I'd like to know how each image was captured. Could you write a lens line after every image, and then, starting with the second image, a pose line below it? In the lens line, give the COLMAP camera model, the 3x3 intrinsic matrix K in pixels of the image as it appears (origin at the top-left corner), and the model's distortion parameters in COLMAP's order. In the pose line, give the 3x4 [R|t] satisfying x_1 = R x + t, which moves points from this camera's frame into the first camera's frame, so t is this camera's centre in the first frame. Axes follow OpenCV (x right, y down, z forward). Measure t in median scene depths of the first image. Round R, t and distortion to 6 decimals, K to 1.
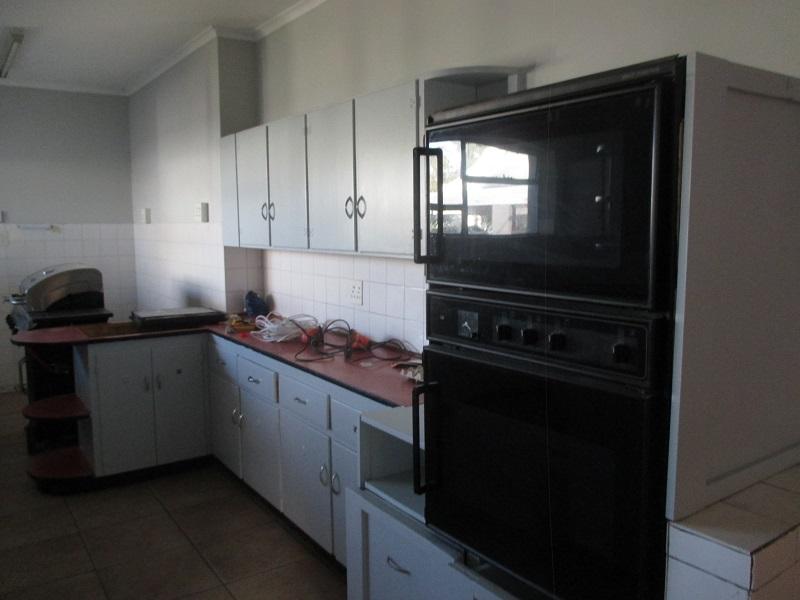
lens RADIAL K [[662.8, 0, 399.6], [0, 662.8, 299.6], [0, 0, 1]] dist [-0.018024, -0.000023]
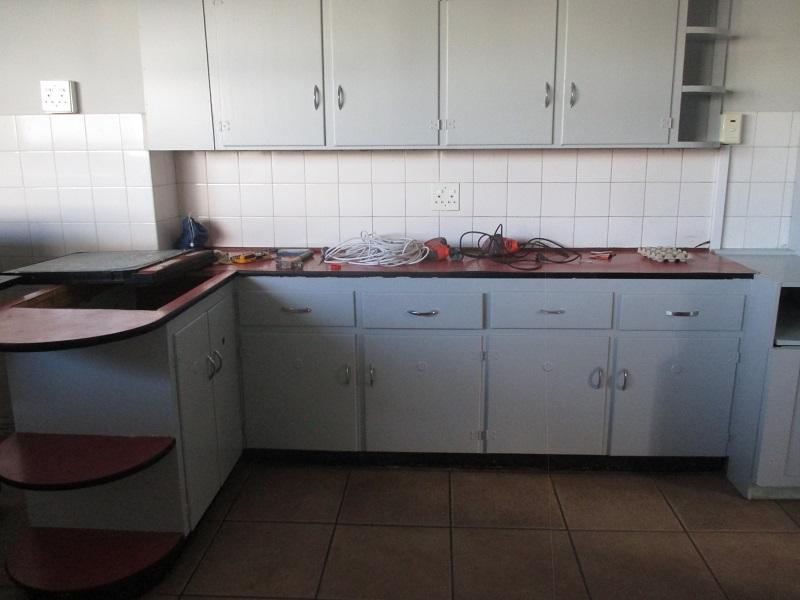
lens RADIAL K [[662.8, 0, 401.1], [0, 662.8, 298.3], [0, 0, 1]] dist [-0.018024, -0.000023]
pose [[0.608800, -0.174110, 0.773982, -0.795602], [0.093463, 0.984566, 0.147965, -0.014352], [-0.787799, -0.017742, 0.615677, 0.501387]]
